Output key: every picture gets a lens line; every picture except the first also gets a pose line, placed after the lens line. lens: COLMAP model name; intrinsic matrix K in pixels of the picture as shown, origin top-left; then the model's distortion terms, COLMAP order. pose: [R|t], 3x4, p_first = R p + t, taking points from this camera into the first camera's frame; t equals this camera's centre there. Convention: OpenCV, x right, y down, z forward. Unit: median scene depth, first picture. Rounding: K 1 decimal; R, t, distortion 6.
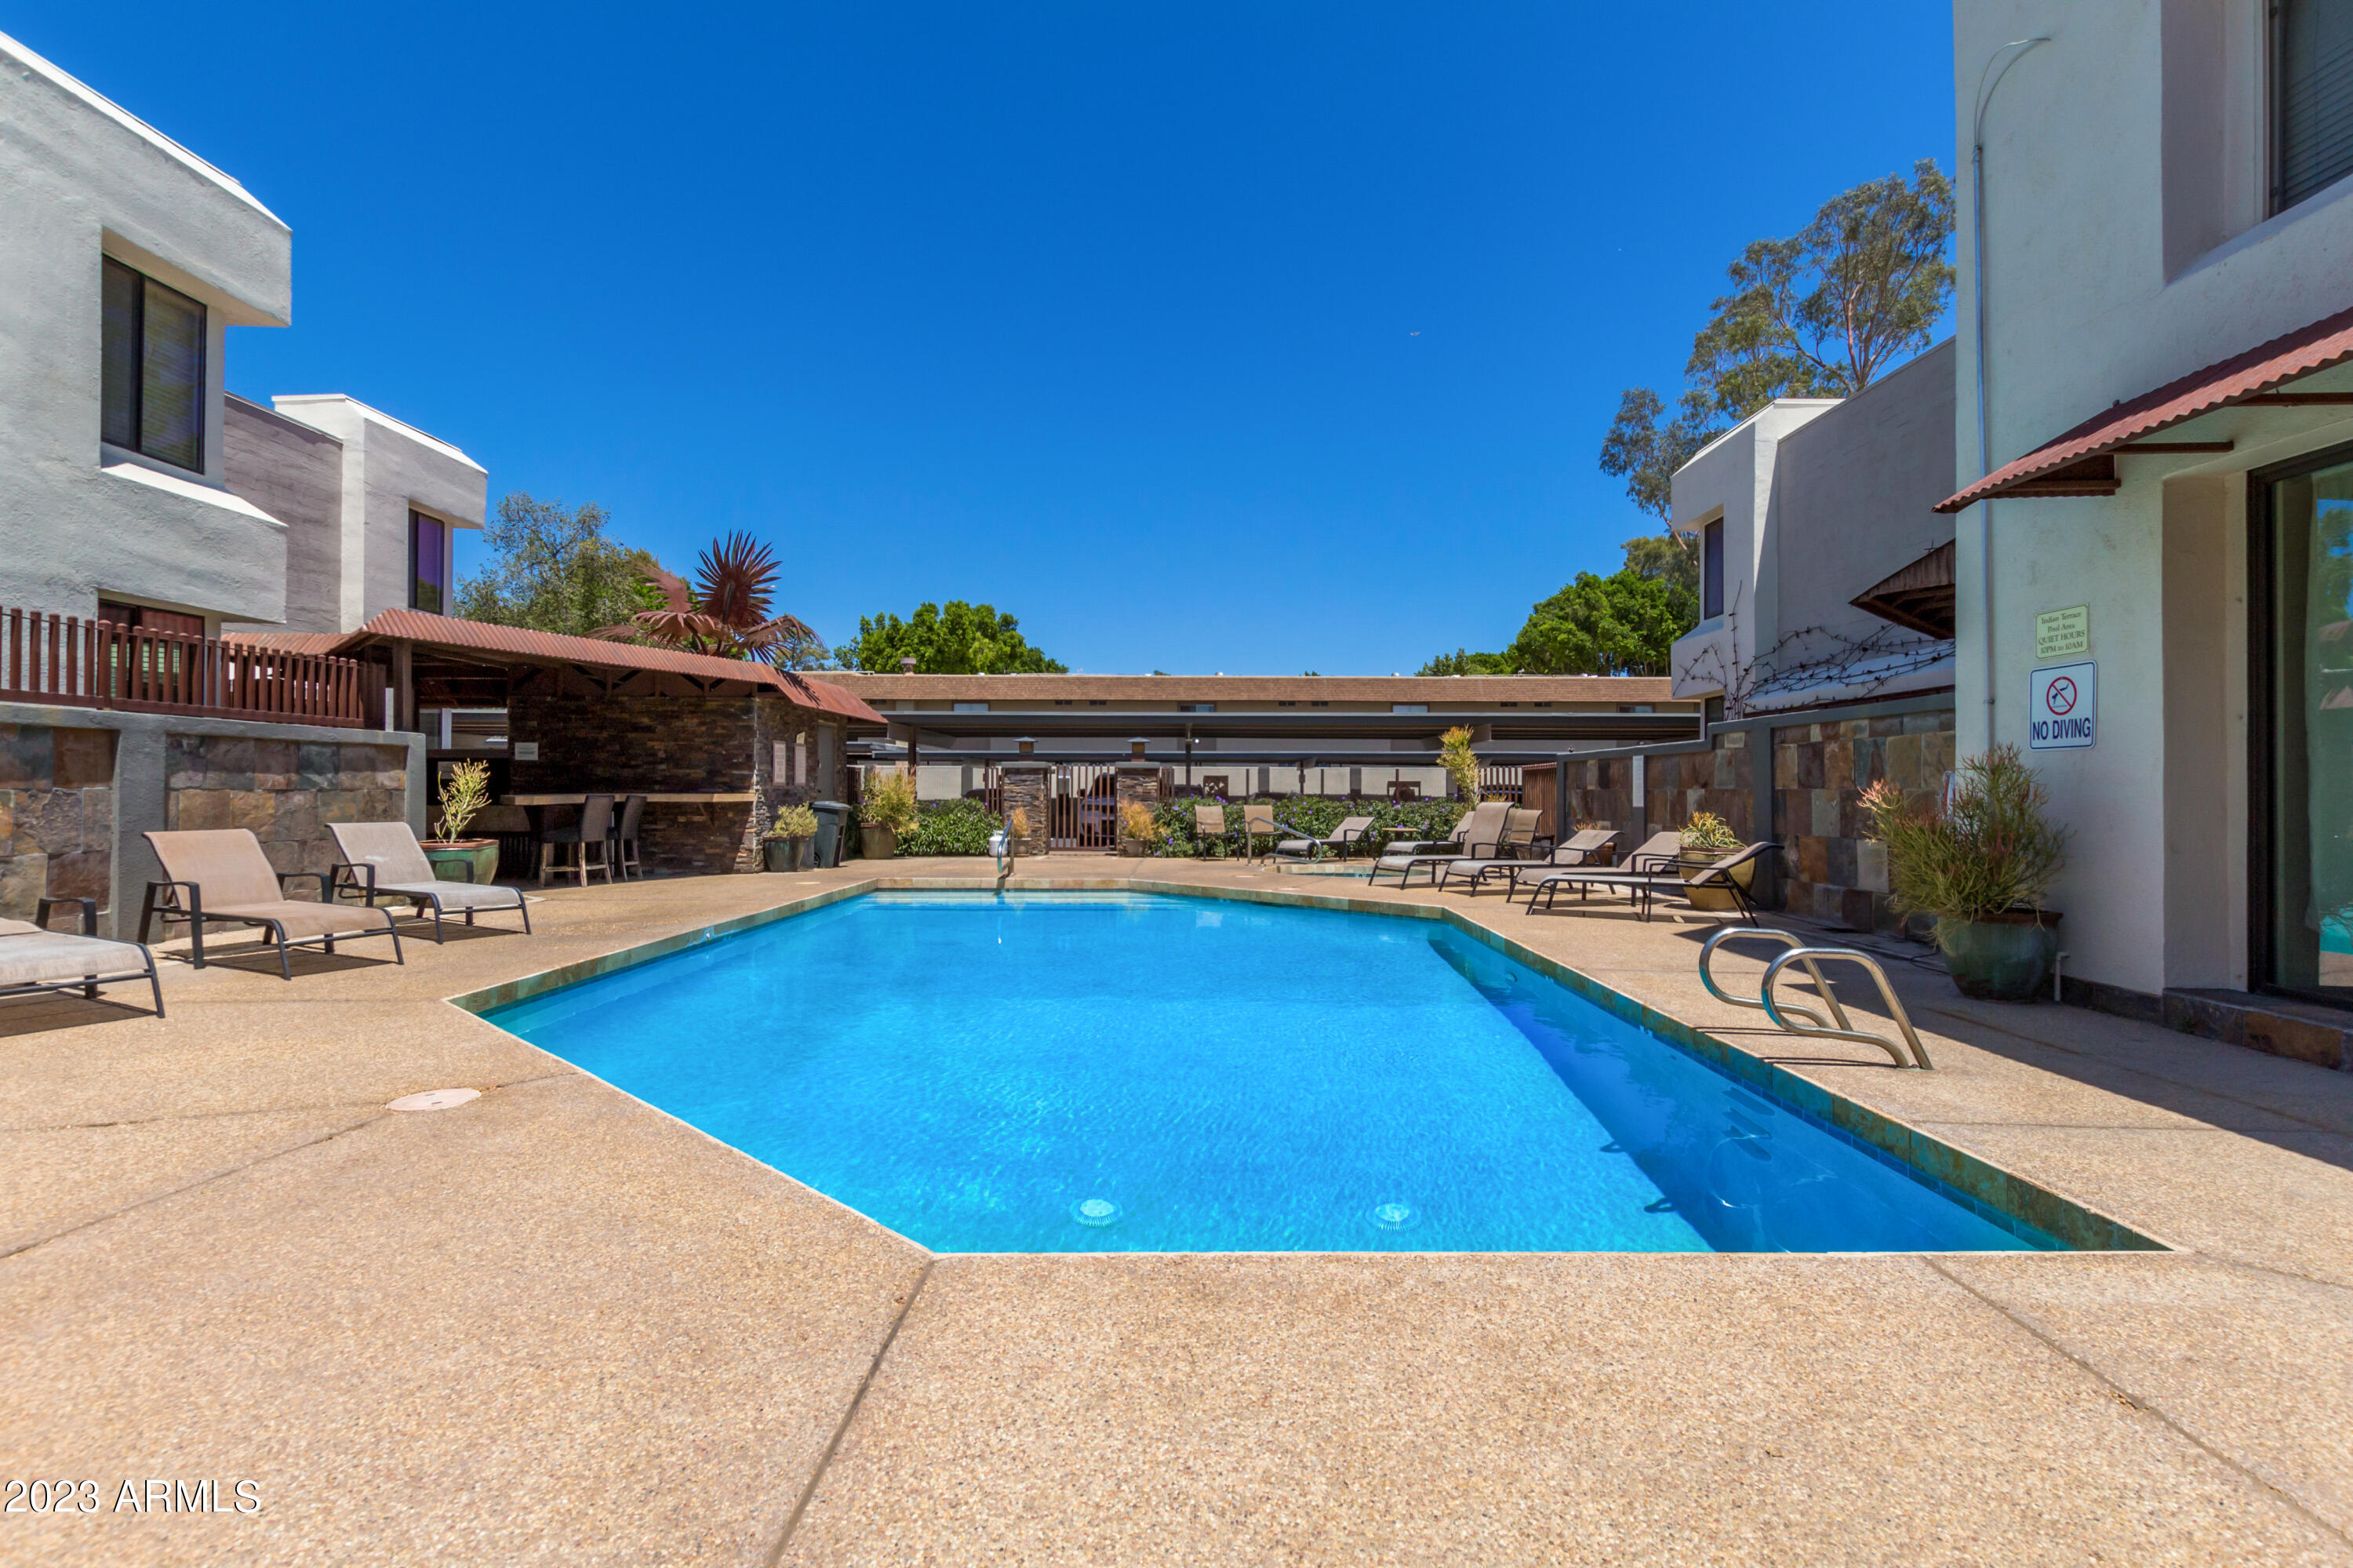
lens RADIAL K [[1086.5, 0, 1187.9], [0, 1086.5, 780.7], [0, 0, 1]] dist [0.010887, -0.005206]
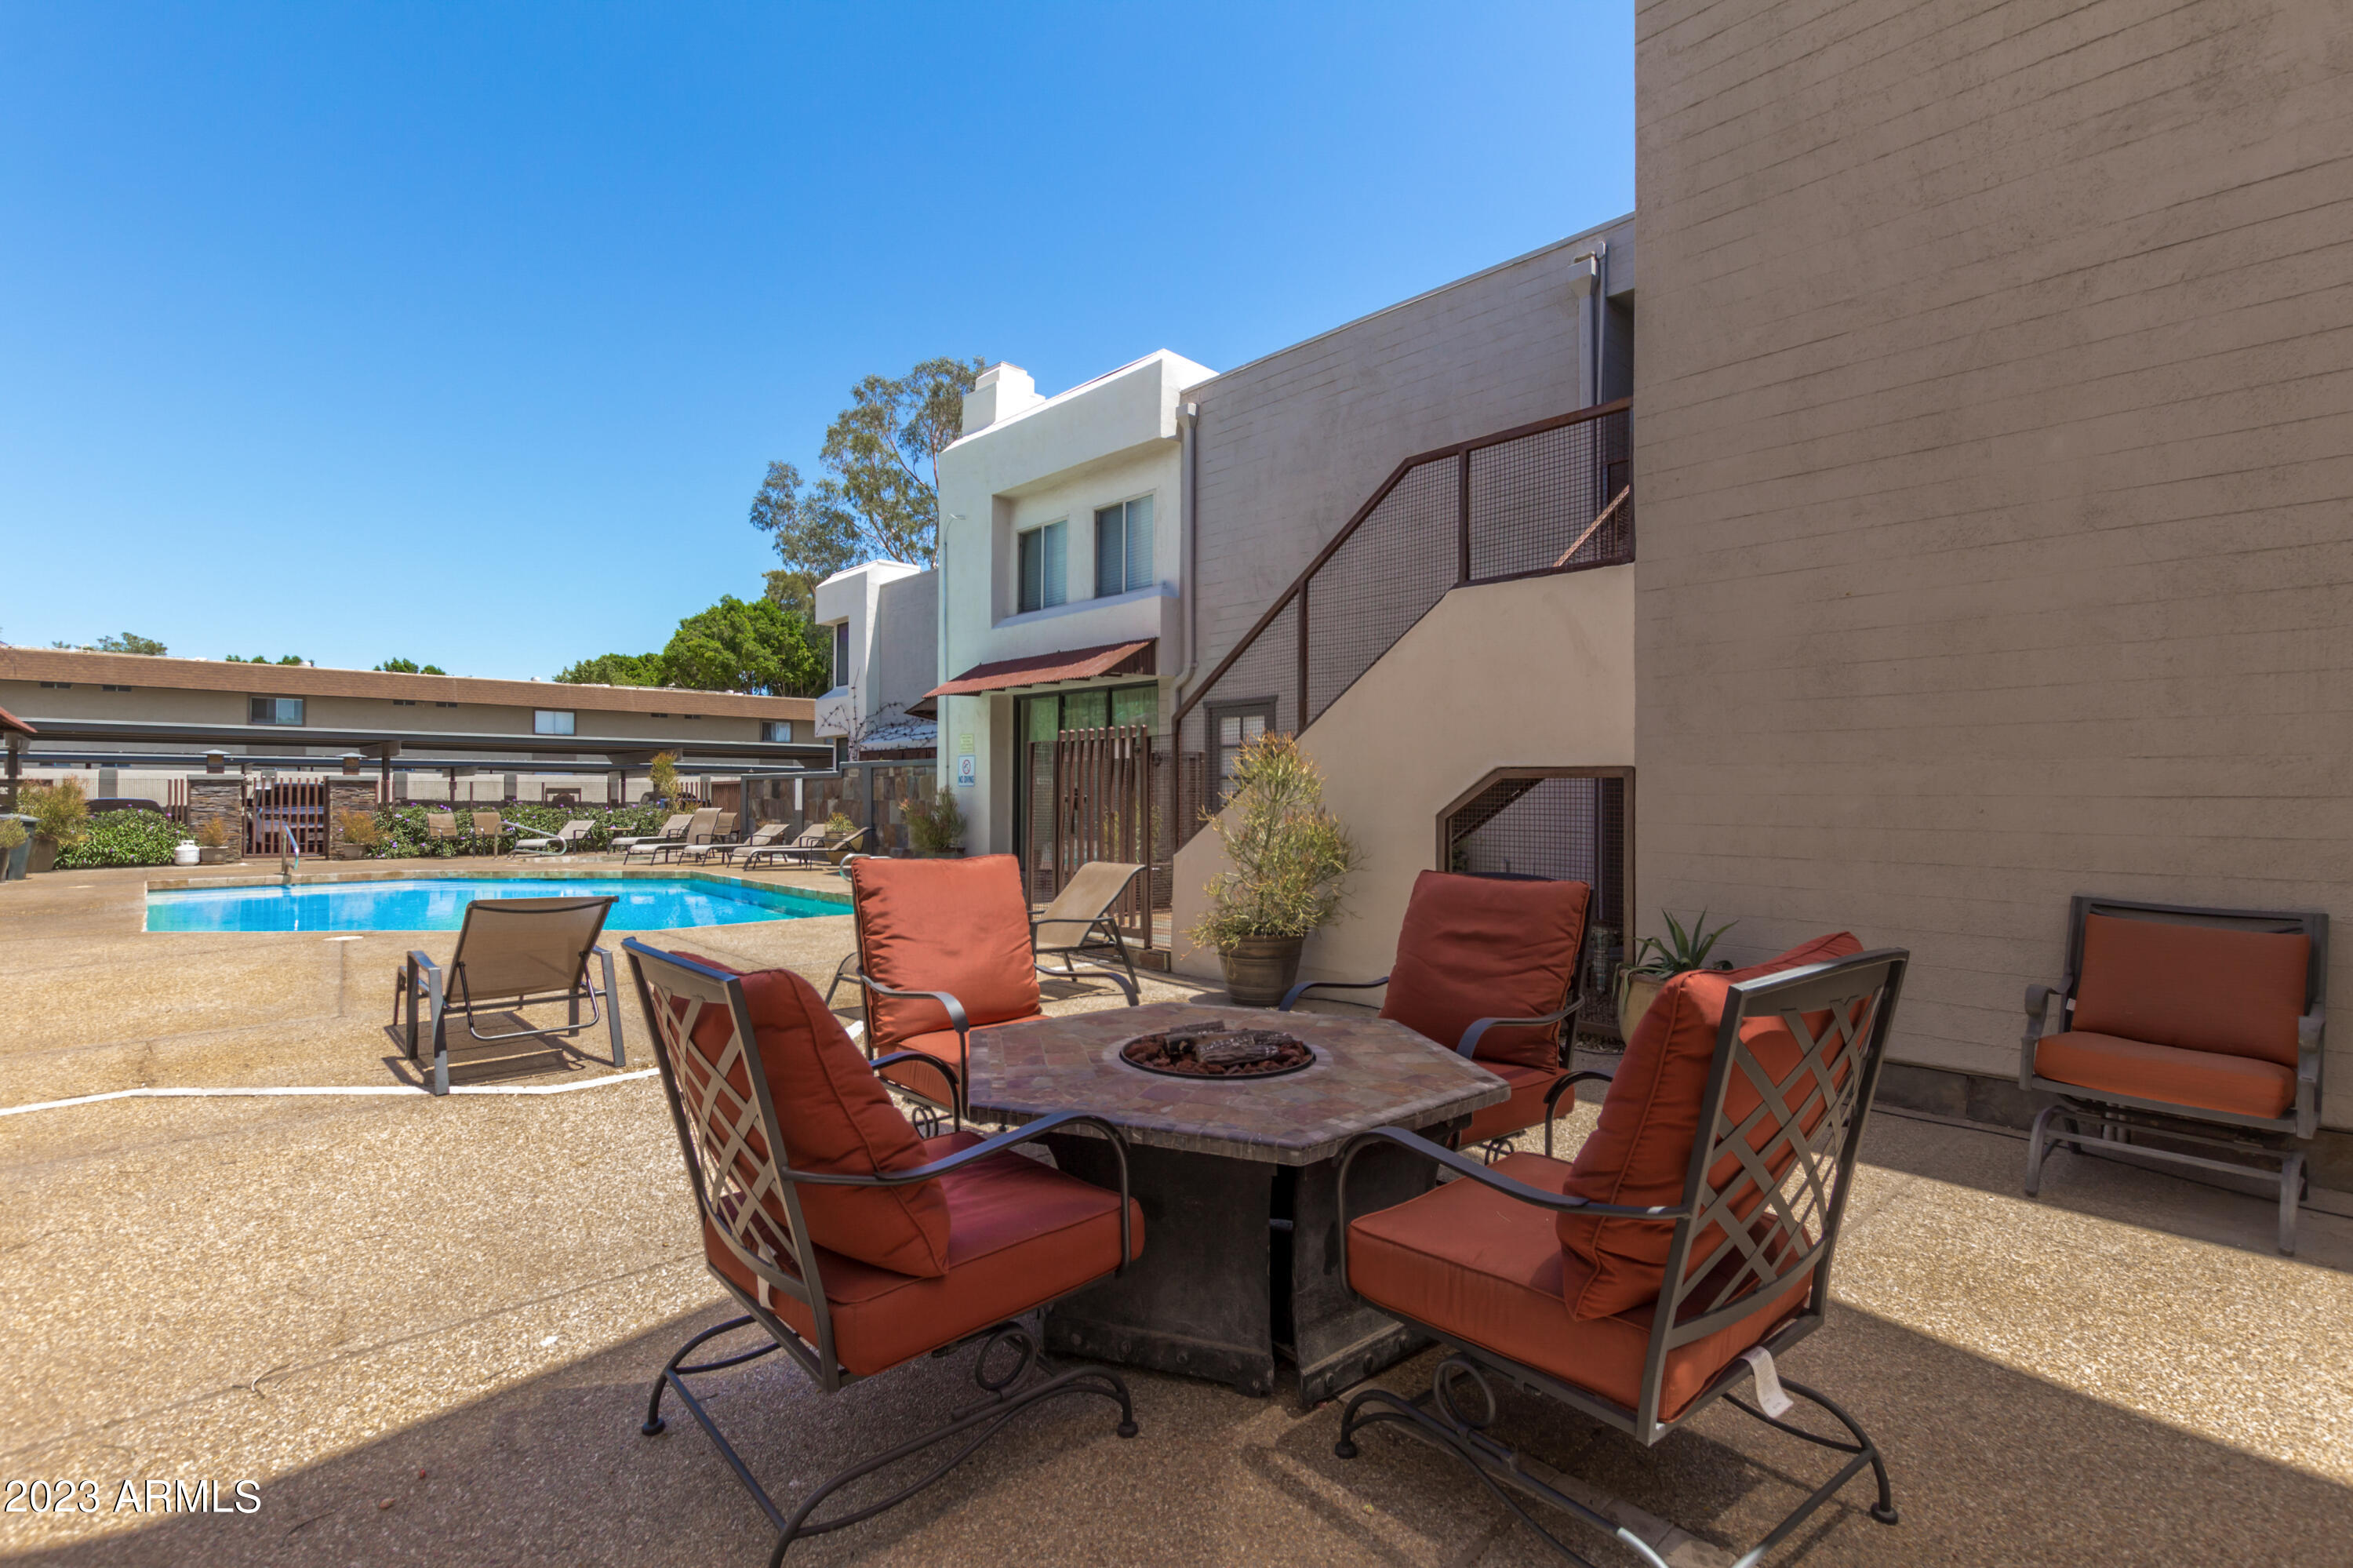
lens RADIAL K [[1086.5, 0, 1175.2], [0, 1086.5, 786.4], [0, 0, 1]] dist [0.010887, -0.005206]
pose [[0.731862, 0.003551, 0.681443, -0.259959], [-0.005135, 0.999987, 0.000305, -0.013539], [-0.681433, -0.003722, 0.731871, -0.527769]]
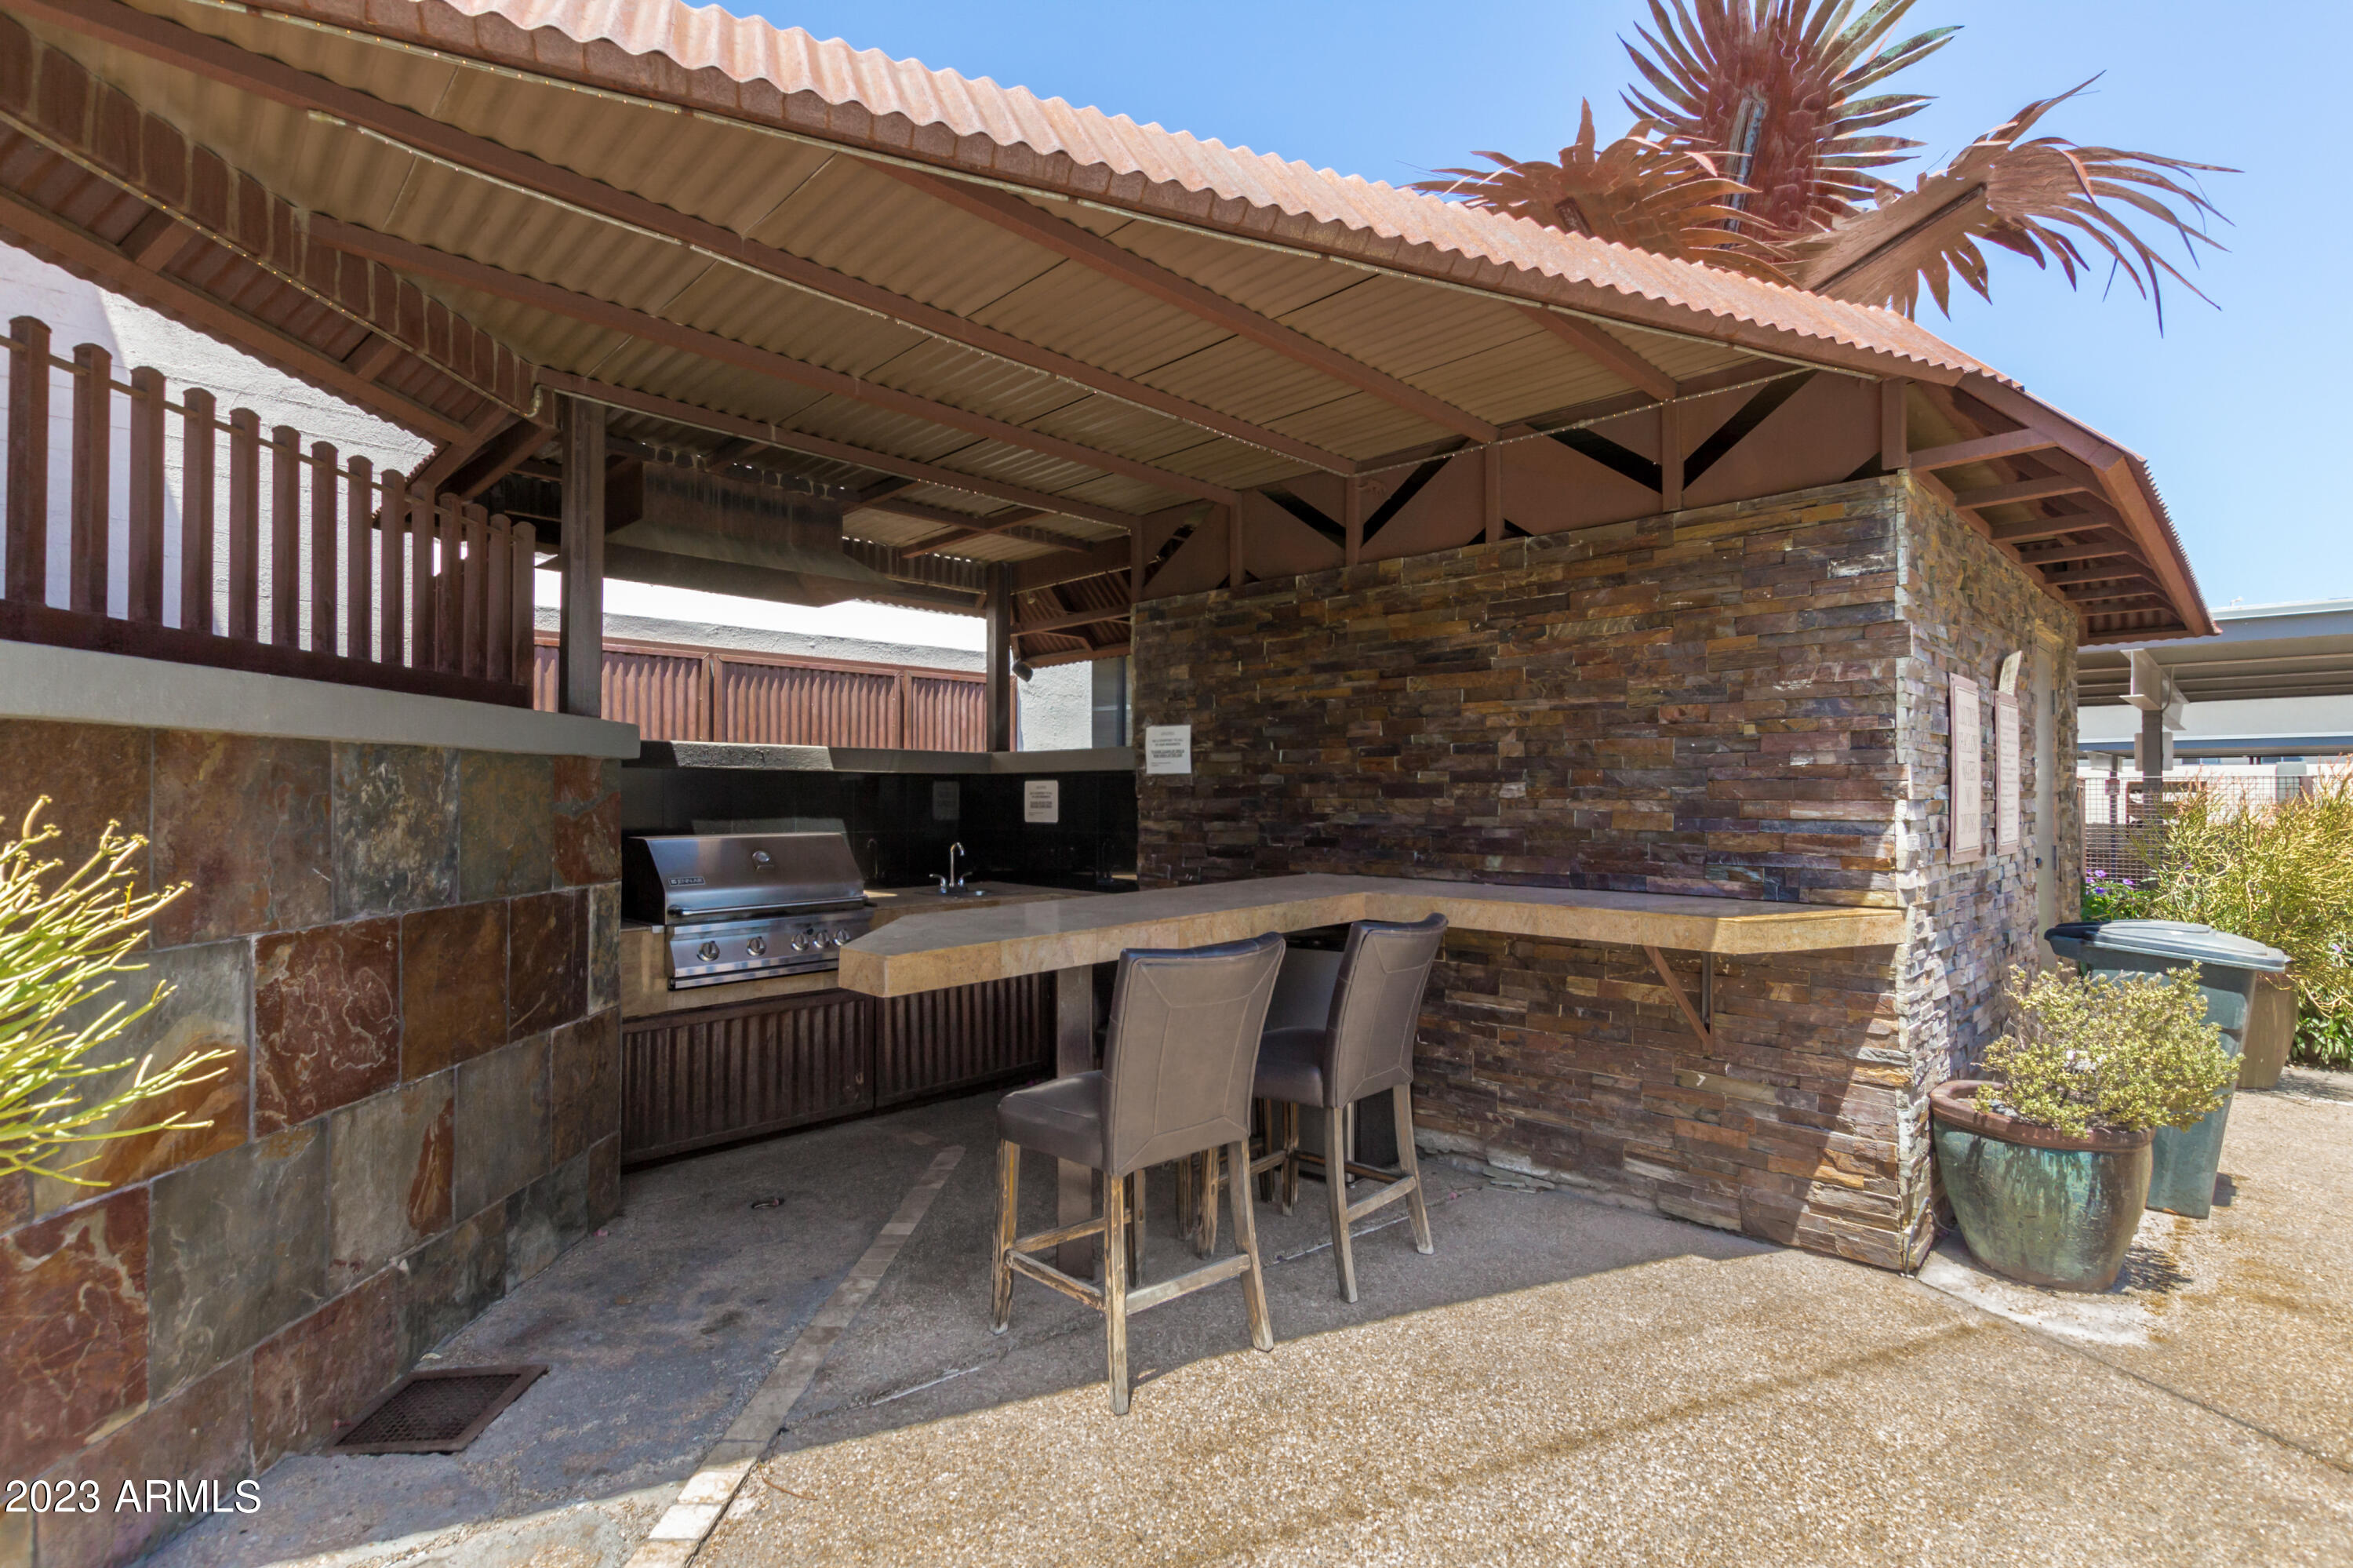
lens RADIAL K [[1086.5, 0, 1196.9], [0, 1086.5, 784.2], [0, 0, 1]] dist [0.010887, -0.005206]
pose [[0.717087, -0.009716, -0.696916, -0.346851], [0.006605, 0.999953, -0.007144, -0.013012], [0.696952, 0.000520, 0.717117, 0.744518]]
